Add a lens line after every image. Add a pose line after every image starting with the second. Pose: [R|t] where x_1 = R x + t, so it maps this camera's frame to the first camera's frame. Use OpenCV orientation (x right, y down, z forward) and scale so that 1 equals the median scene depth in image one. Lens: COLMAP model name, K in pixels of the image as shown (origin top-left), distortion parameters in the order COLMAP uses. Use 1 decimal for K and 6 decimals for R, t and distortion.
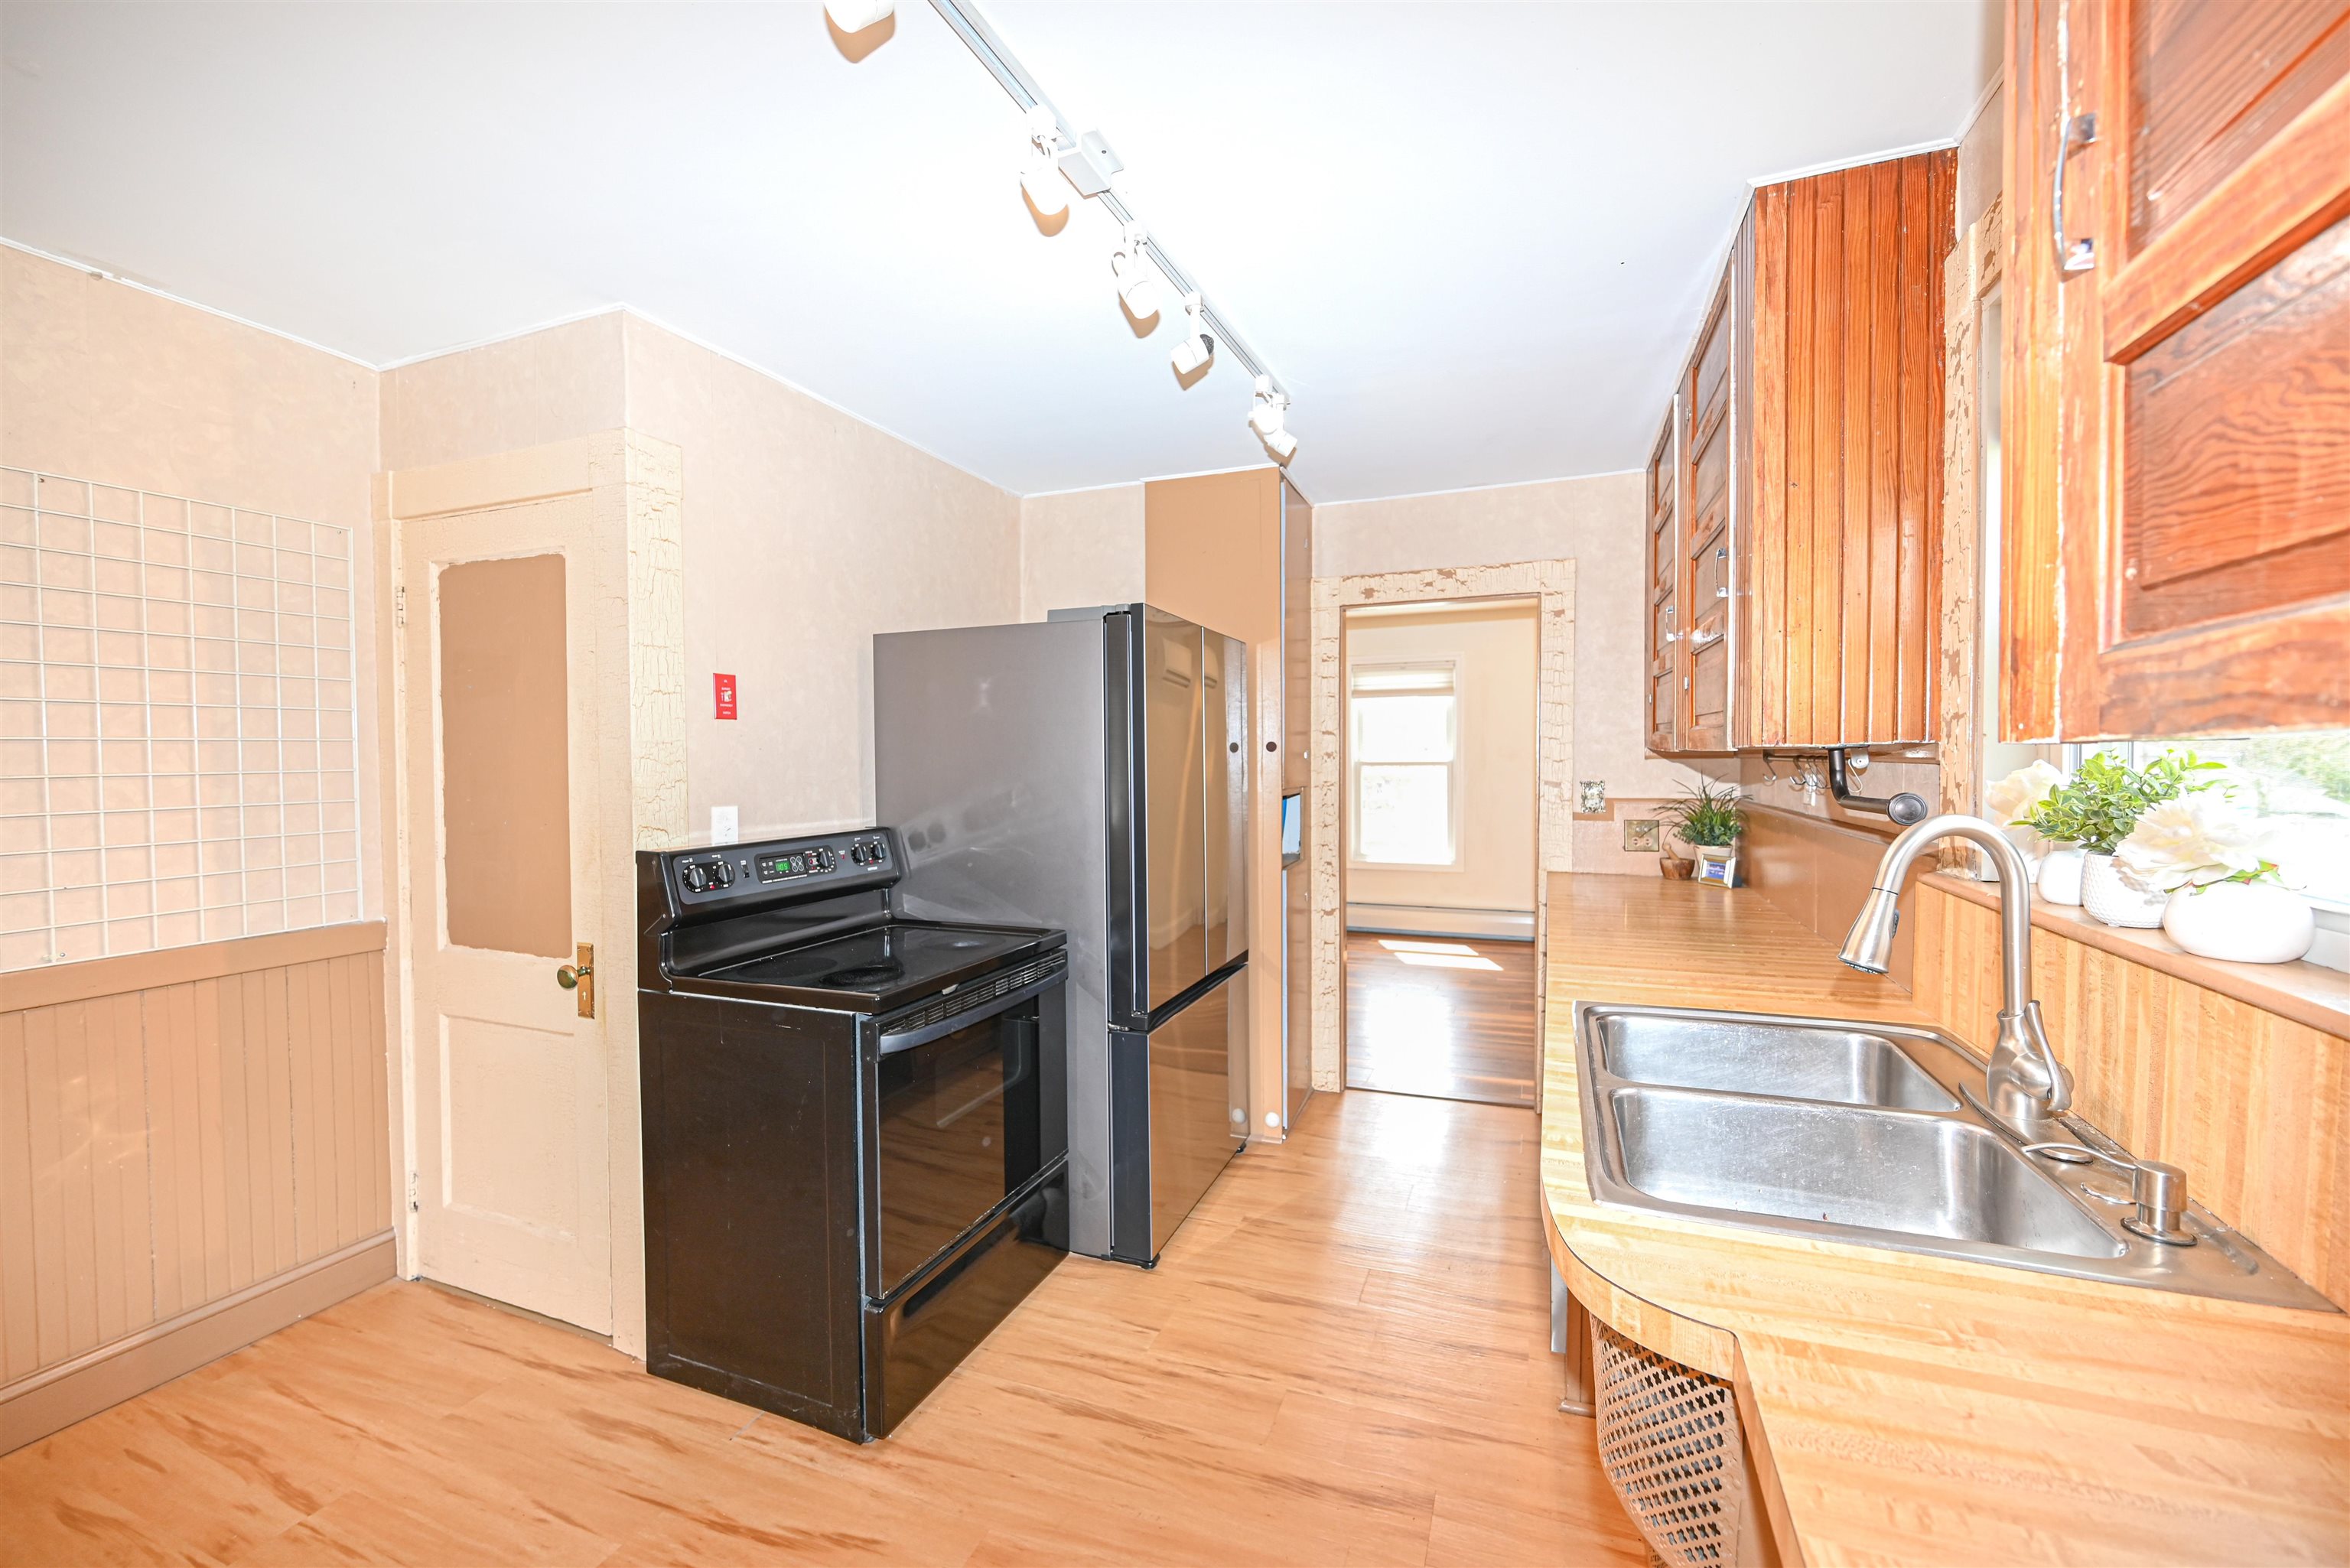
lens RADIAL K [[934.8, 0, 1181.3], [0, 934.8, 779.6], [0, 0, 1]] dist [-0.002011, -0.000089]
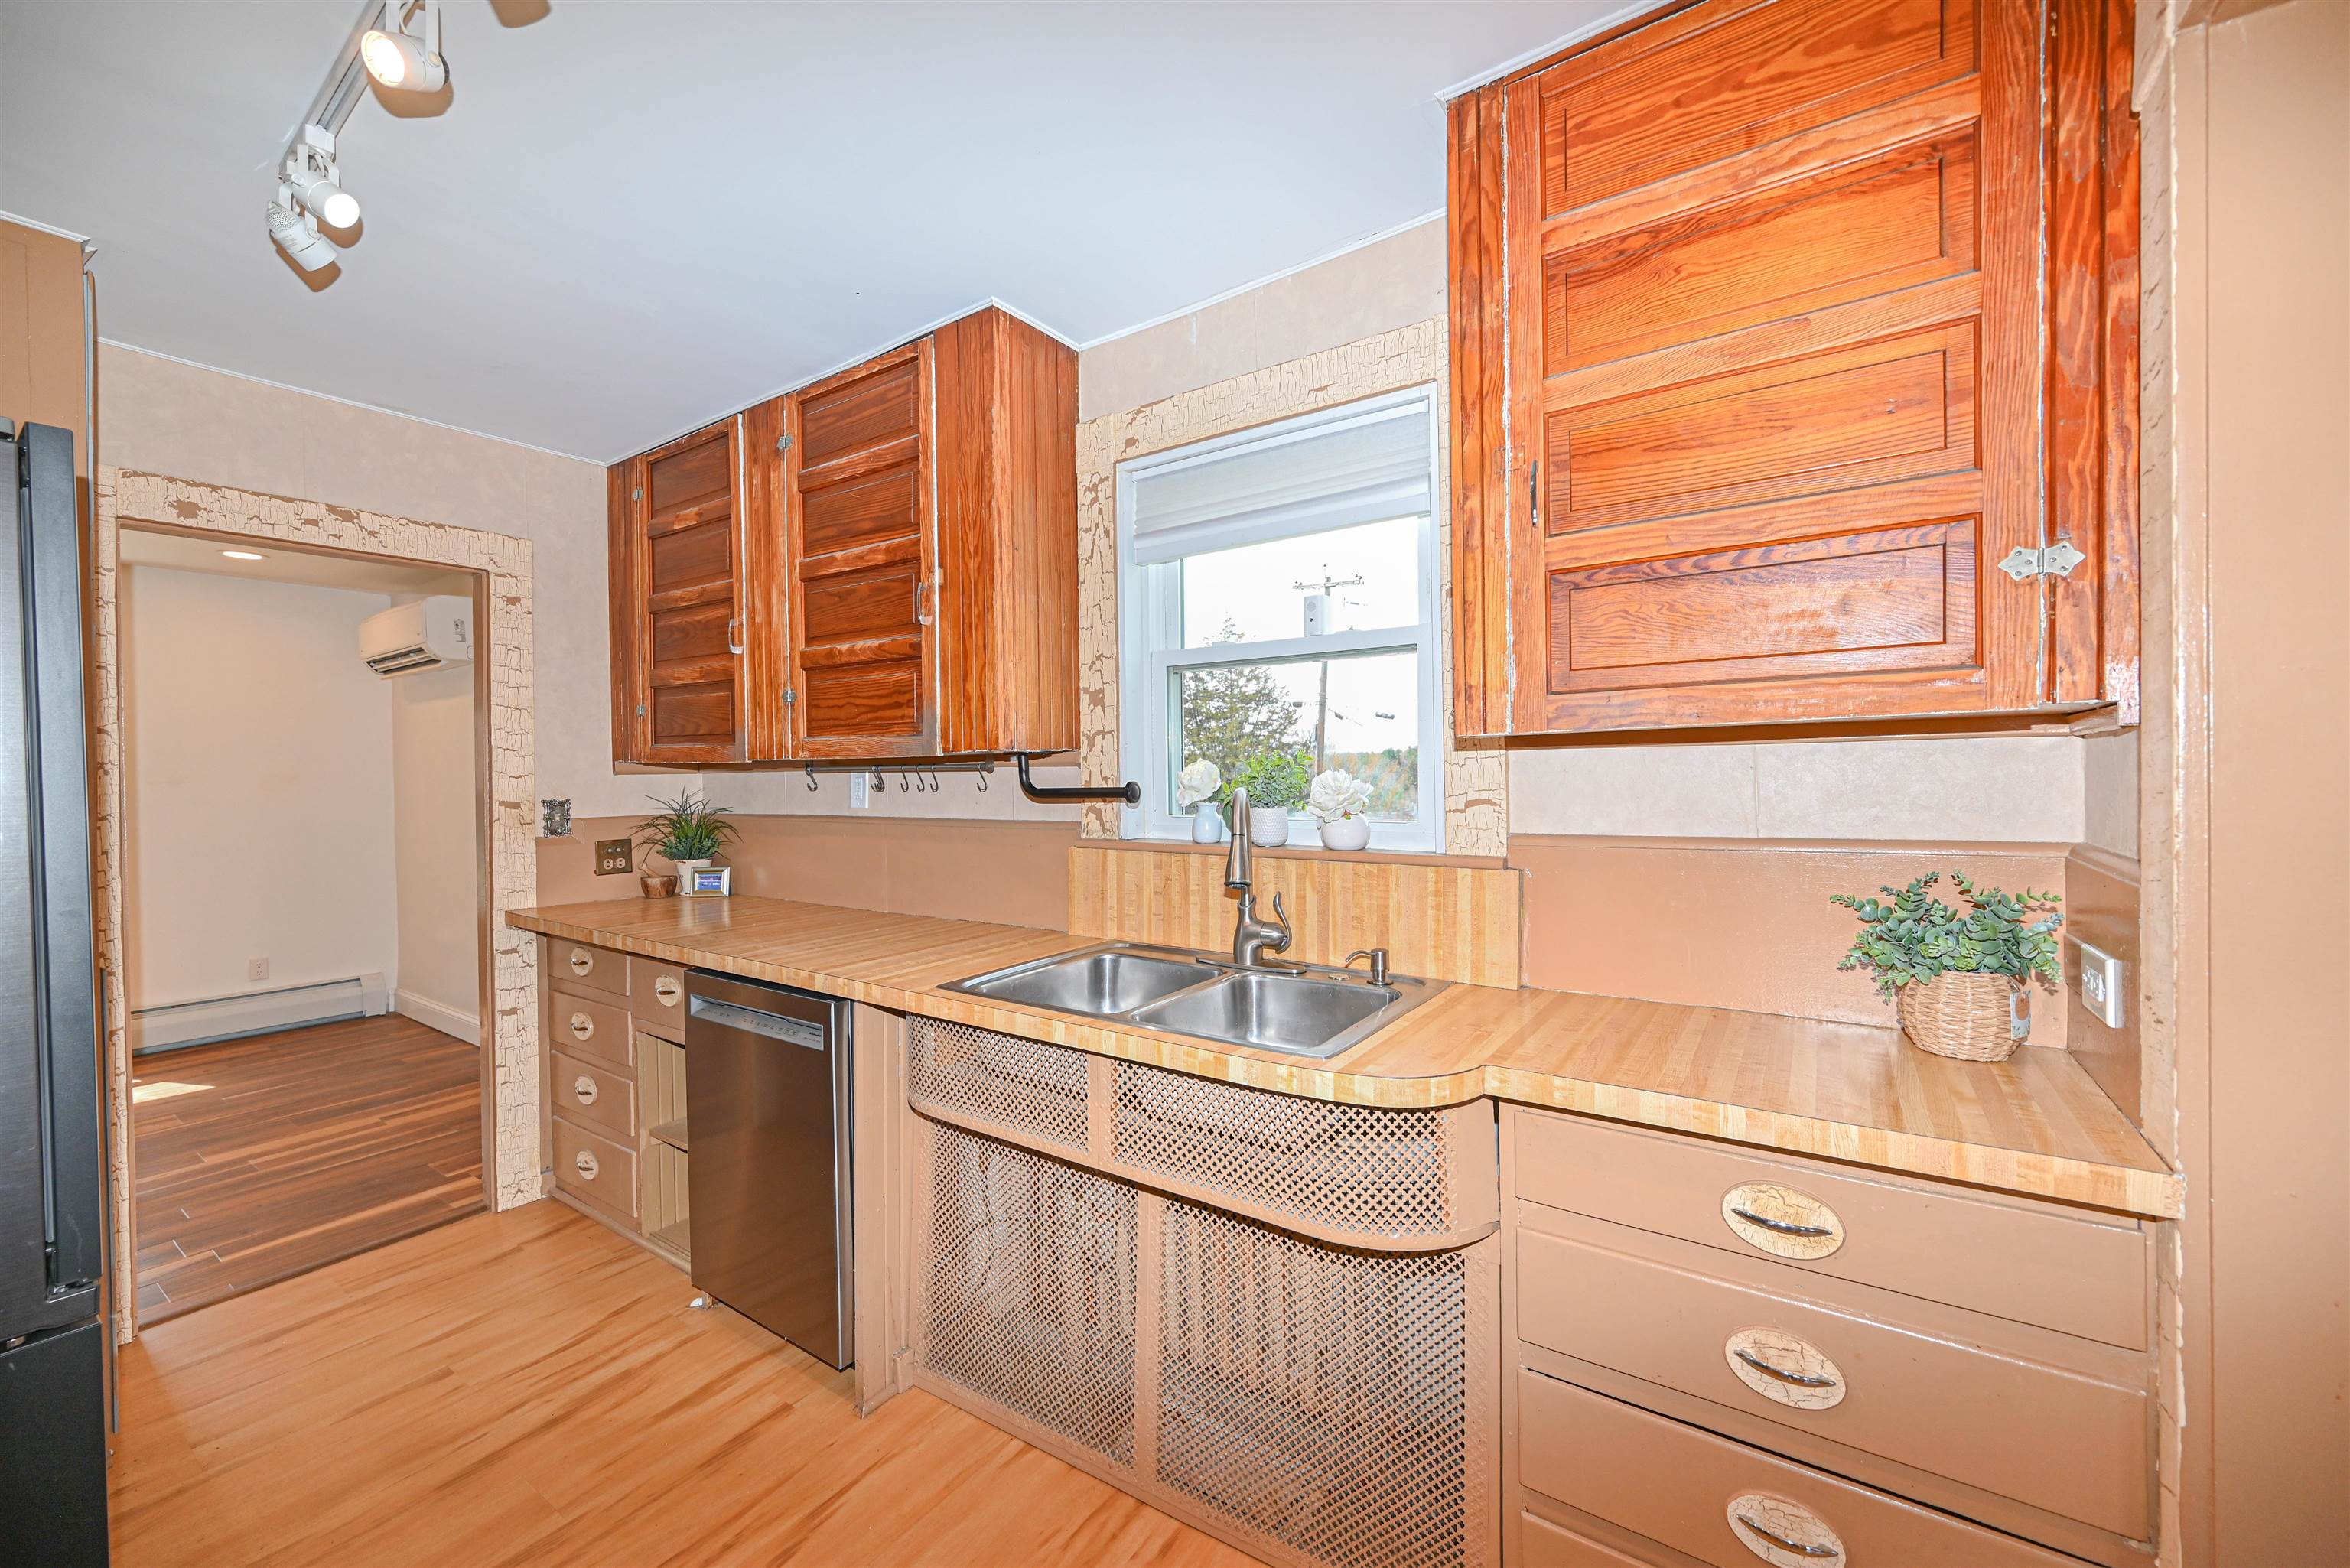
lens RADIAL K [[923.0, 0, 1162.6], [0, 923.0, 785.1], [0, 0, 1]] dist [-0.000574, 0.000046]
pose [[0.240413, -0.005914, 0.970653, -0.400677], [0.036103, 0.999344, -0.002853, 0.016516], [-0.969999, 0.035729, 0.240469, 0.375350]]
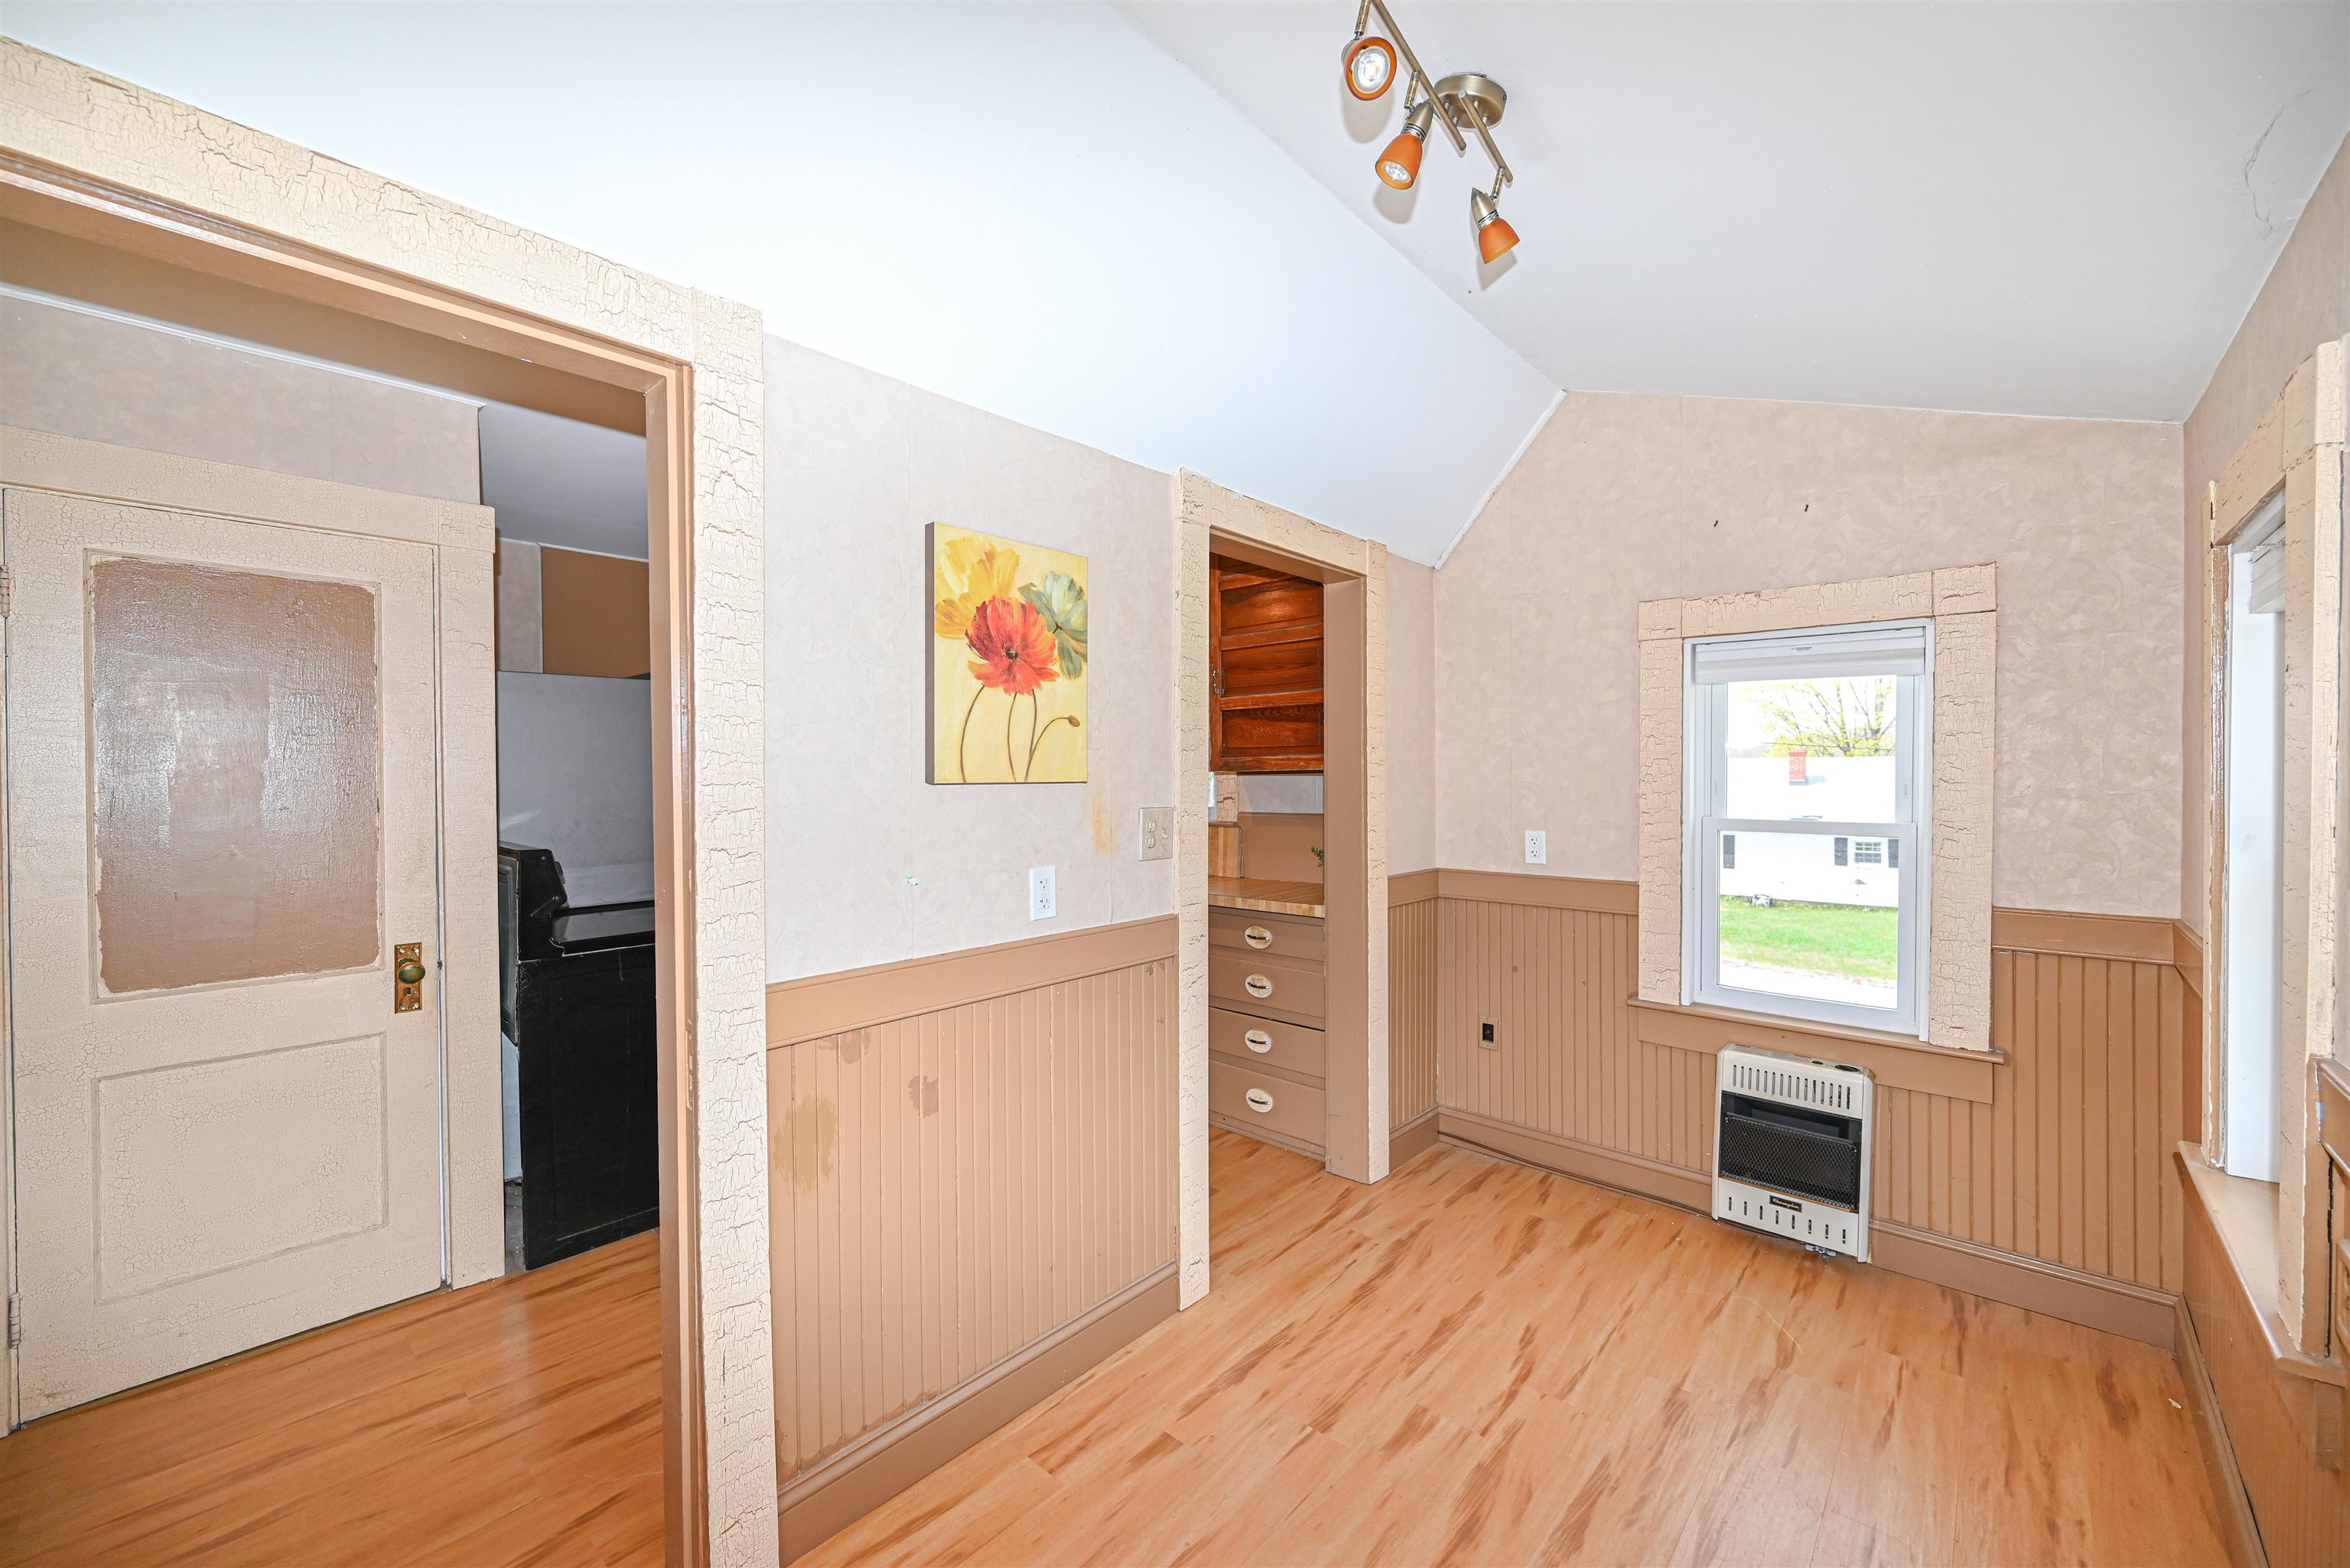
lens RADIAL K [[934.8, 0, 1181.3], [0, 934.8, 779.6], [0, 0, 1]] dist [-0.002011, -0.000089]
pose [[0.348695, -0.003292, 0.937230, -1.274099], [0.026283, 0.999635, -0.006267, 0.010978], [-0.936867, 0.026818, 0.348655, -0.216875]]
